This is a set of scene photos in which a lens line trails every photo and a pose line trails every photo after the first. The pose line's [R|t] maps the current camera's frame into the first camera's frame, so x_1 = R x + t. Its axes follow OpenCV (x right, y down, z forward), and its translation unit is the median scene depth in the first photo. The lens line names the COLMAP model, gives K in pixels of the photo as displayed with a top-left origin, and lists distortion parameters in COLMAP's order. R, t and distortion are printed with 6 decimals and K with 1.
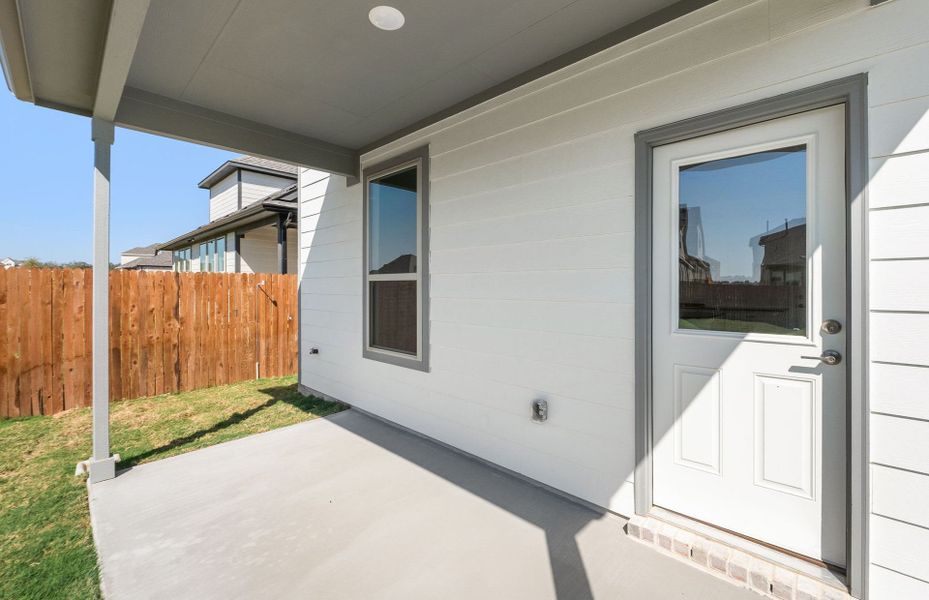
lens RADIAL K [[378.8, 0, 465.6], [0, 378.8, 283.0], [0, 0, 1]] dist [-0.003013, -0.000336]
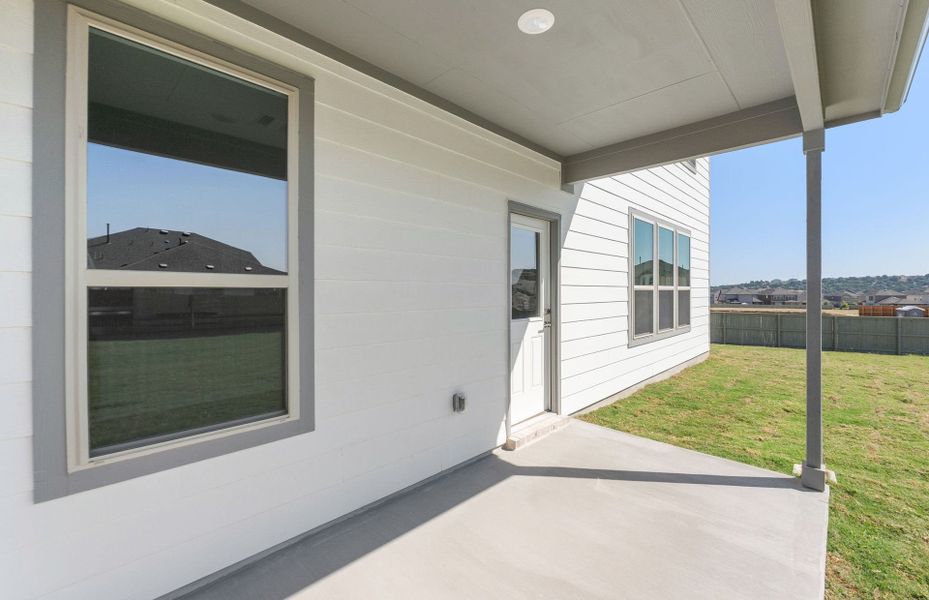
lens RADIAL K [[389.2, 0, 471.3], [0, 389.2, 293.6], [0, 0, 1]] dist [-0.003495, -0.000680]
pose [[0.012479, 0.000461, 0.999922, -1.175087], [-0.002065, 0.999998, -0.000435, 0.001259], [-0.999920, -0.002060, 0.012480, 1.112789]]
